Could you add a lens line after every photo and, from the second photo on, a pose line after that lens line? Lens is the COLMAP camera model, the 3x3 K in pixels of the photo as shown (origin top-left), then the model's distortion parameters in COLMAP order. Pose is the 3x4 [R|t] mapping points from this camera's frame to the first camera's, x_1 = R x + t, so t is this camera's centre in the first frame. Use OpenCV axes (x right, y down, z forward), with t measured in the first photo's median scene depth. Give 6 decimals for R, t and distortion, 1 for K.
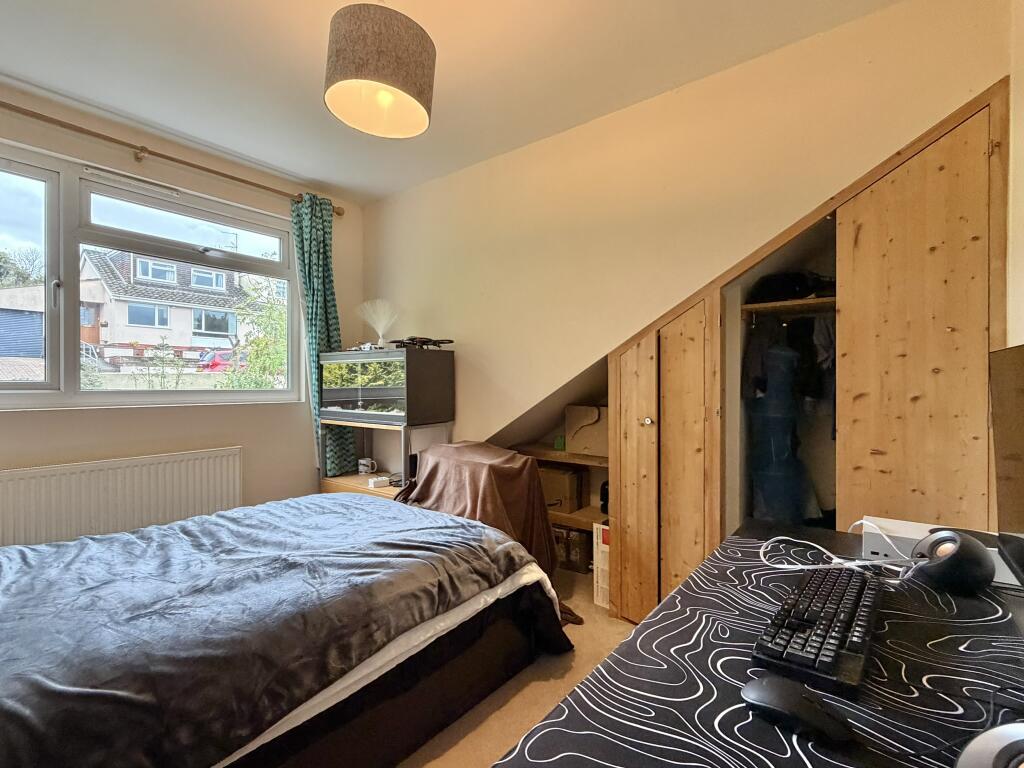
lens RADIAL K [[479.0, 0, 513.7], [0, 479.0, 385.5], [0, 0, 1]] dist [-0.000410, -0.000646]
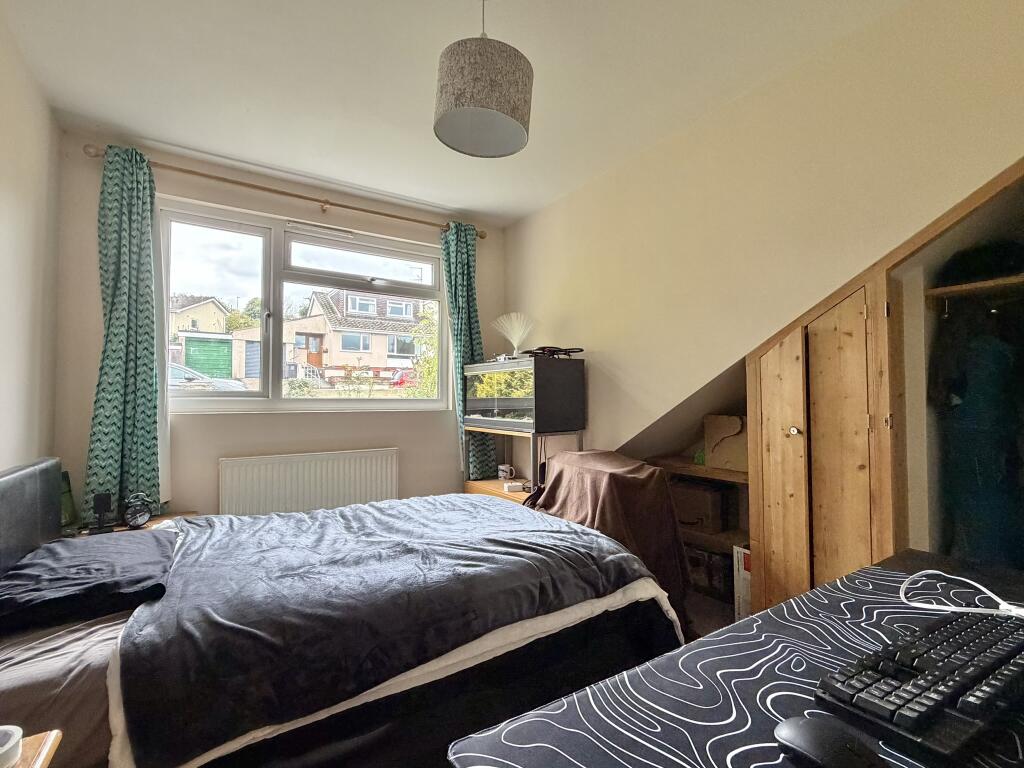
lens RADIAL K [[479.0, 0, 511.6], [0, 479.0, 383.9], [0, 0, 1]] dist [-0.000410, -0.000646]
pose [[0.943638, -0.012109, -0.330757, 0.097324], [0.000533, 0.999385, -0.035067, 0.021795], [0.330978, 0.032914, 0.943064, 0.014769]]
